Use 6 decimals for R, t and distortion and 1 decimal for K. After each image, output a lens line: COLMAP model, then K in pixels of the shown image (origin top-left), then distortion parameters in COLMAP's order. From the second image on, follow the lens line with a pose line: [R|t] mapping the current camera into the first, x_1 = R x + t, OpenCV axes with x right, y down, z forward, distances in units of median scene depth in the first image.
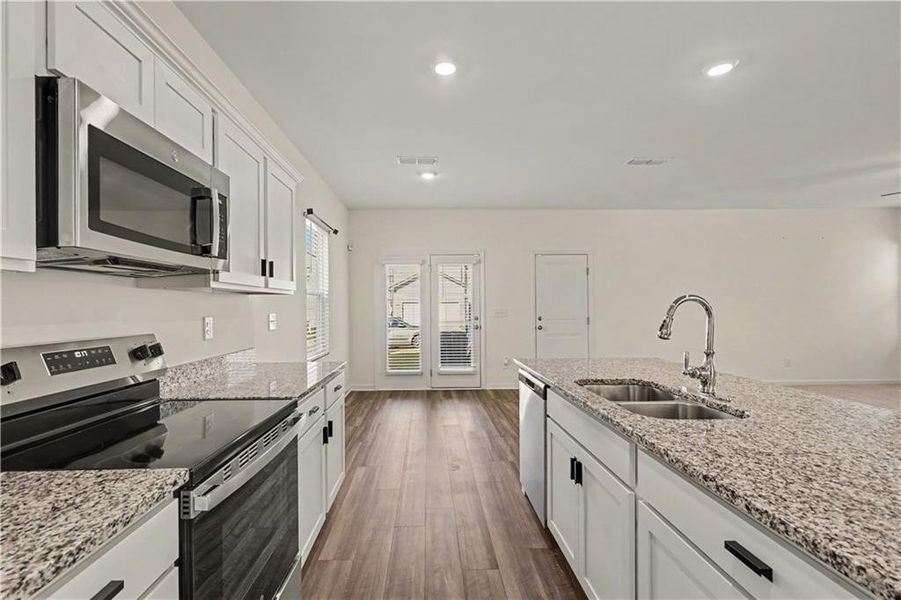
lens RADIAL K [[412.5, 0, 431.9], [0, 412.5, 304.9], [0, 0, 1]] dist [-0.000685, -0.000096]
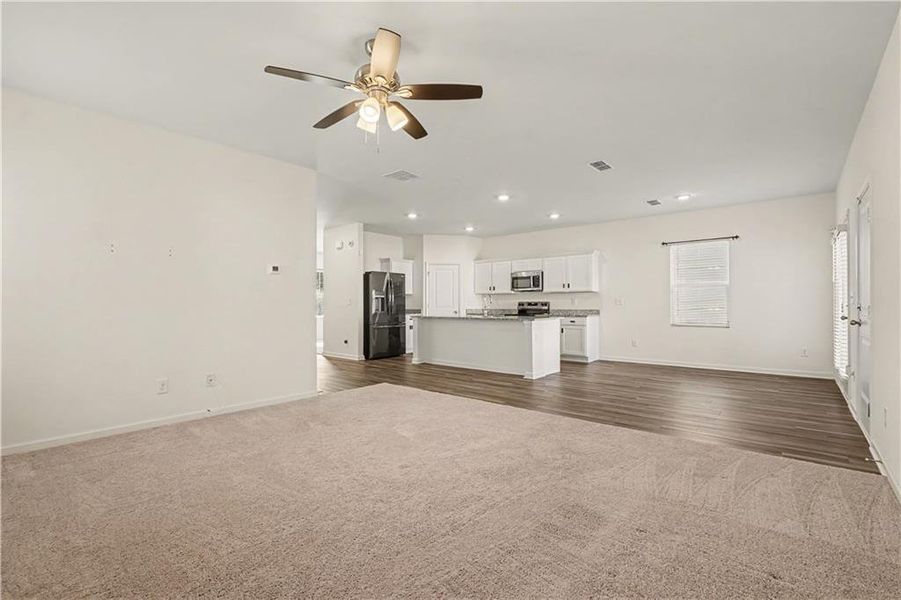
lens RADIAL K [[406.5, 0, 450.0], [0, 406.5, 304.6], [0, 0, 1]] dist [-0.001476, -0.000320]
pose [[-0.660270, 0.012439, -0.750926, 3.027860], [0.013256, 0.999900, 0.004908, 0.050290], [0.750912, -0.006714, -0.660369, 2.609498]]
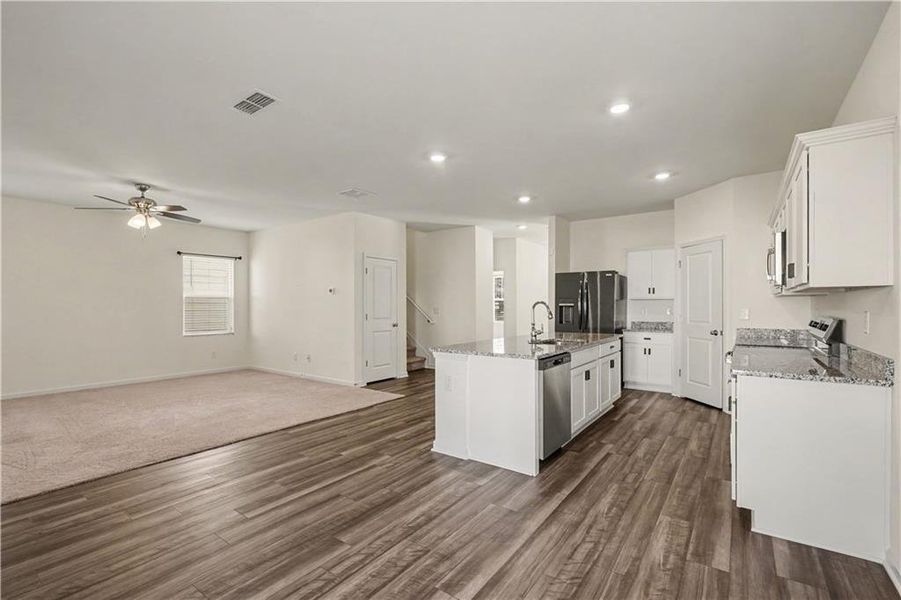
lens RADIAL K [[406.5, 0, 450.0], [0, 406.5, 304.6], [0, 0, 1]] dist [-0.001476, -0.000320]
pose [[-0.802638, 0.012754, 0.596330, -0.305299], [0.006754, 0.999902, -0.012295, 0.016389], [-0.596428, -0.005841, -0.802645, 2.479160]]
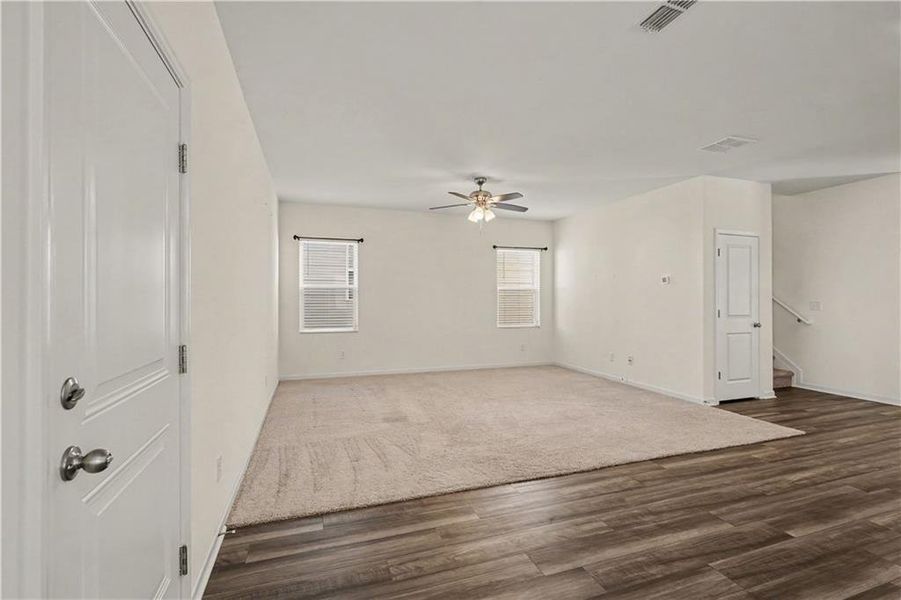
lens RADIAL K [[406.5, 0, 450.0], [0, 406.5, 304.6], [0, 0, 1]] dist [-0.001476, -0.000320]
pose [[-0.313874, -0.003980, 0.949456, 0.282034], [0.000649, 0.999990, 0.004407, 0.006314], [-0.949464, 0.002000, -0.313868, 2.559422]]
